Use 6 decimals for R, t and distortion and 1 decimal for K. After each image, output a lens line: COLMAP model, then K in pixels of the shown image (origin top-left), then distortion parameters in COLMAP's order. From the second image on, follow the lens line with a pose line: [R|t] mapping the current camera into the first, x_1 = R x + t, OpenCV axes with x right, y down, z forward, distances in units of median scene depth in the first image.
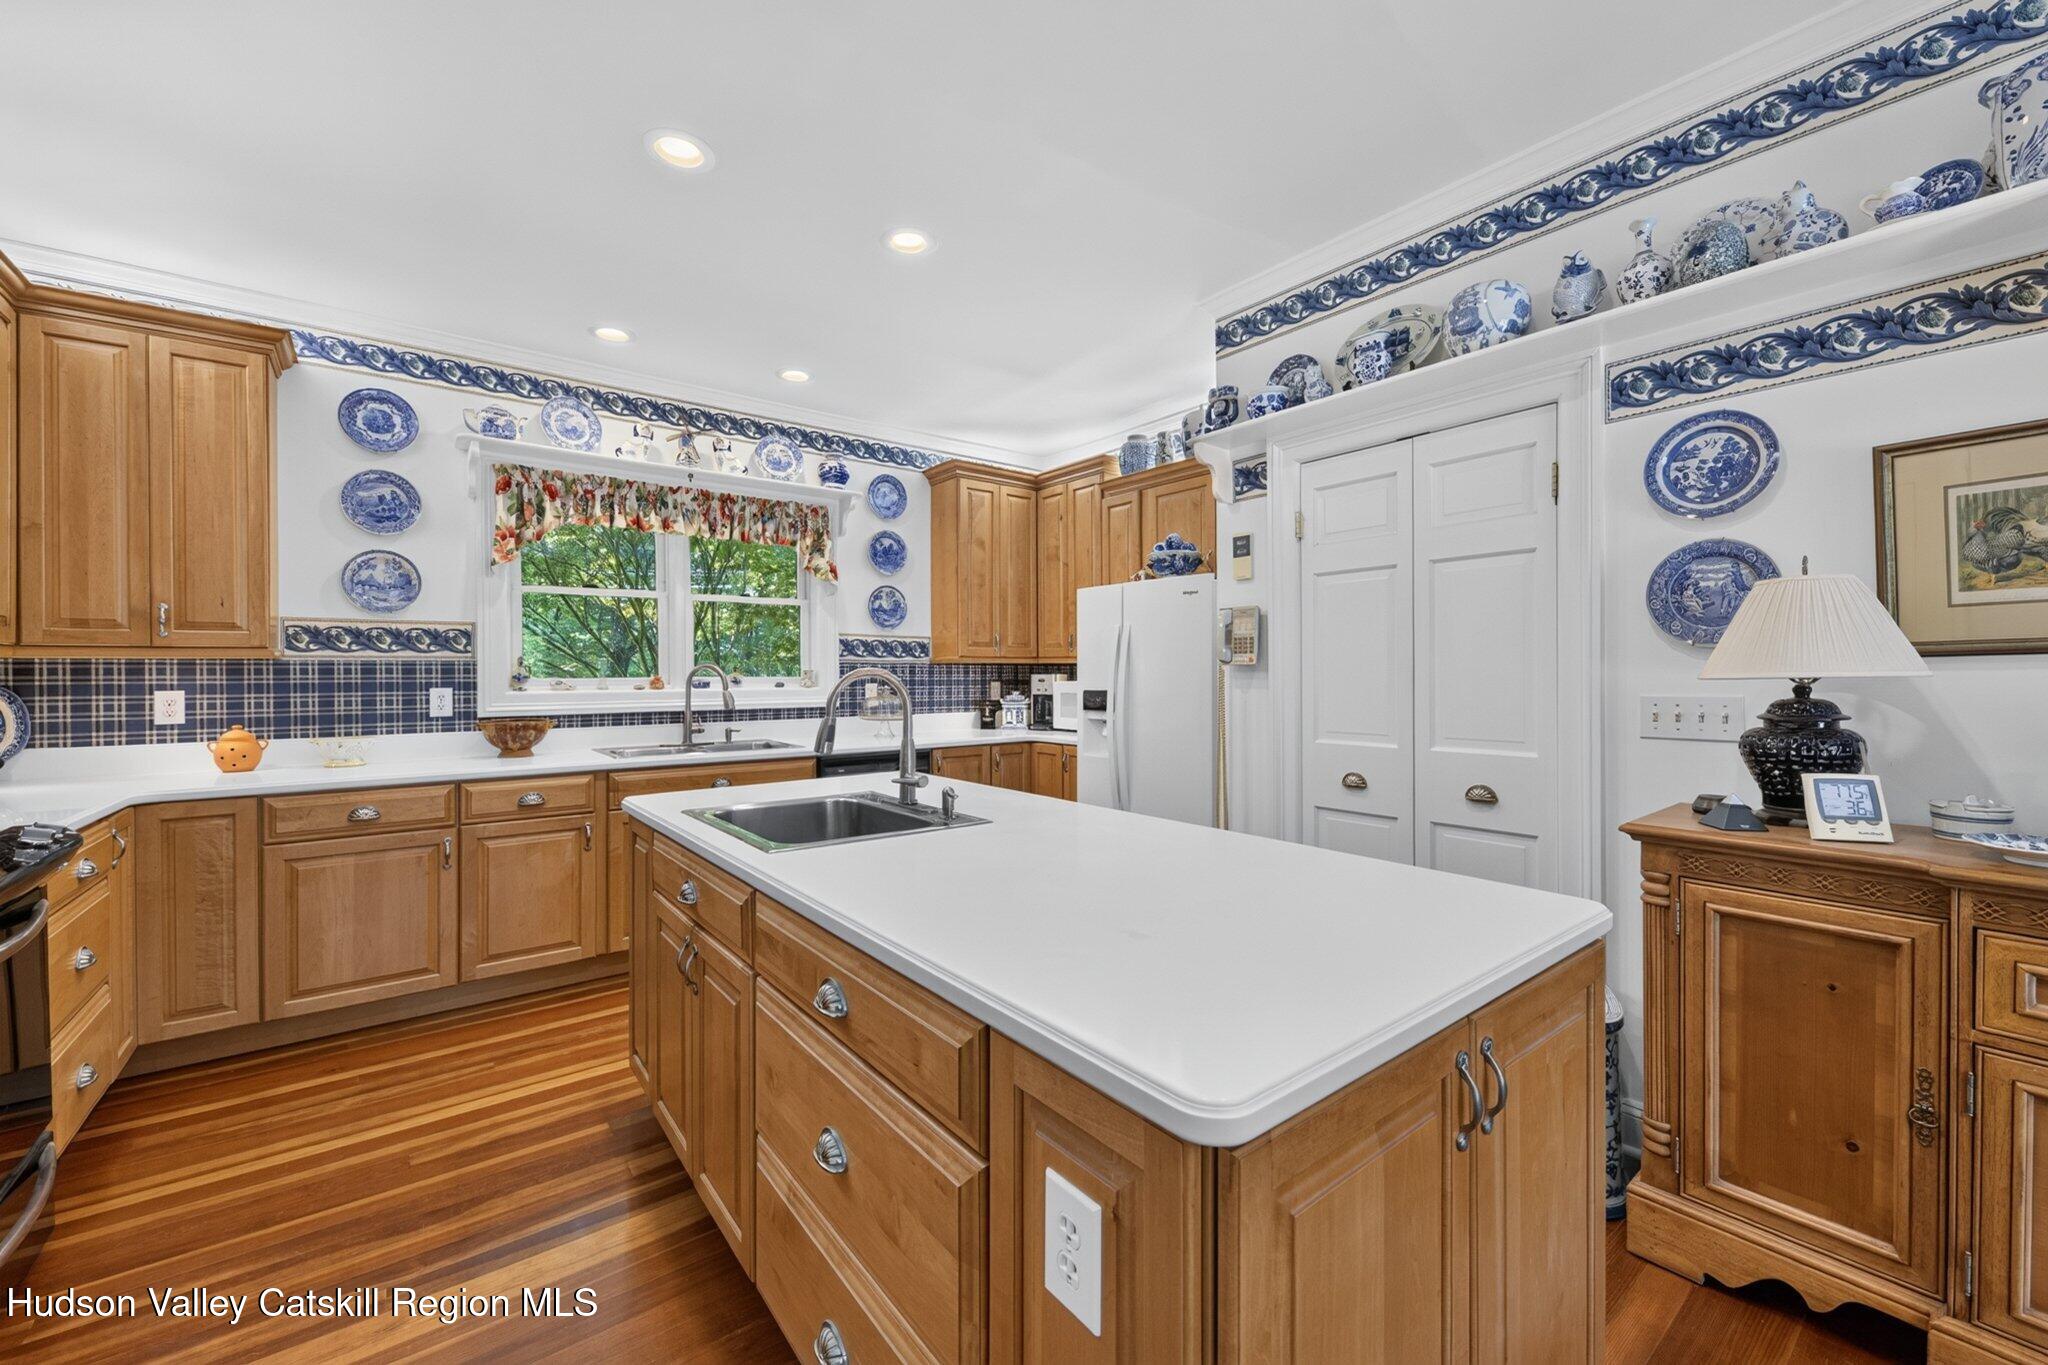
lens RADIAL K [[801.6, 0, 1025.4], [0, 801.6, 683.6], [0, 0, 1]] dist [0.016412, -0.000507]
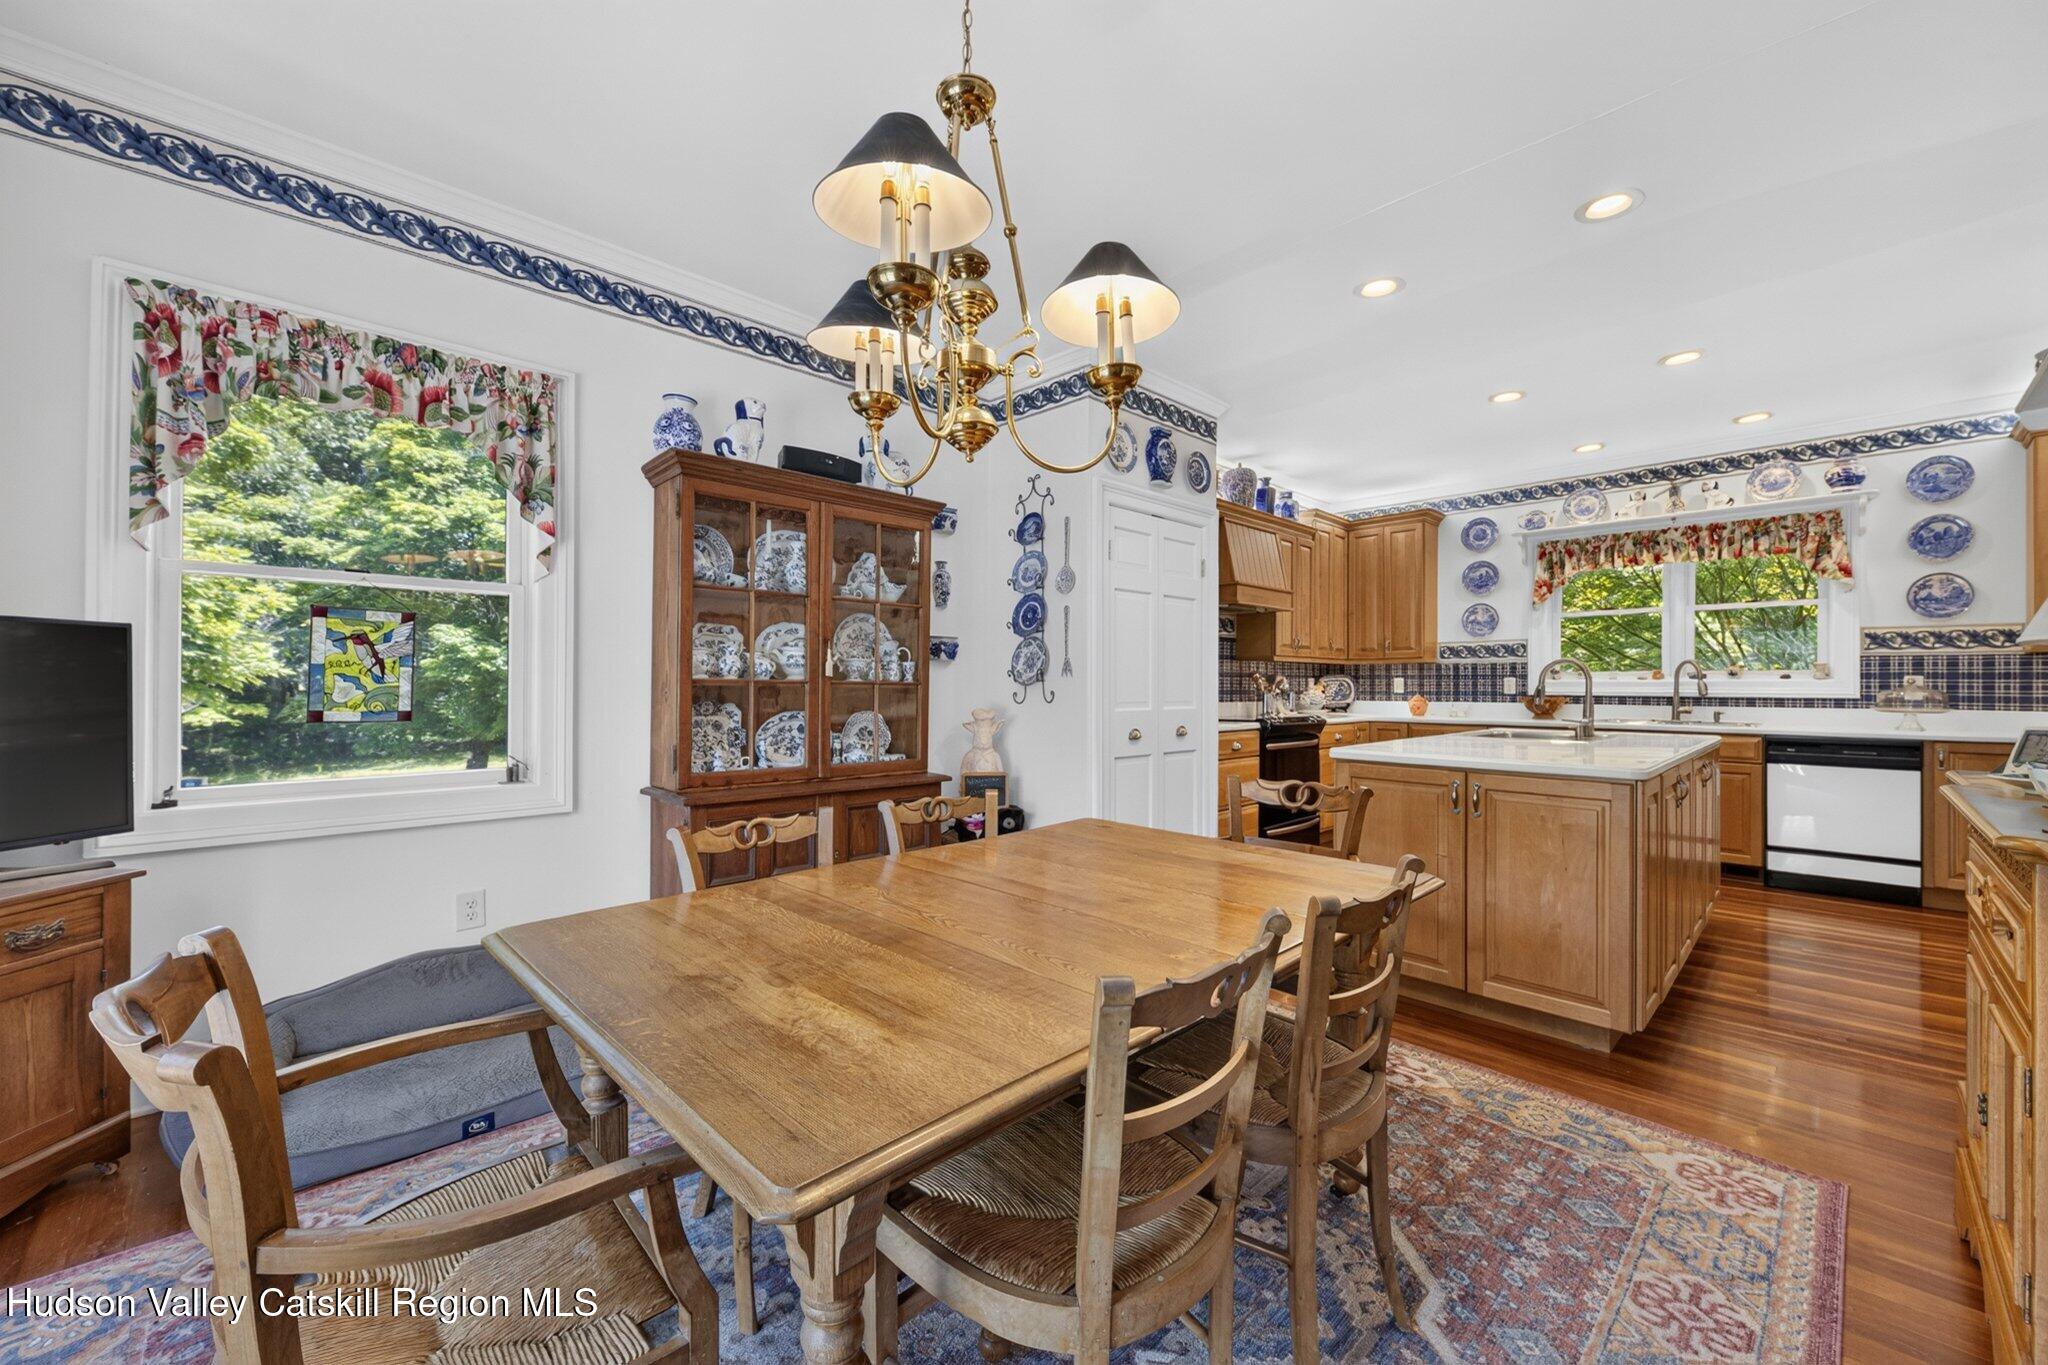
lens RADIAL K [[801.6, 0, 1026.3], [0, 801.6, 678.5], [0, 0, 1]] dist [0.016412, -0.000507]
pose [[0.114179, 0.001430, -0.993459, 0.807619], [-0.009181, 0.999958, 0.000384, 0.014666], [0.993418, 0.009077, 0.114187, -0.215969]]
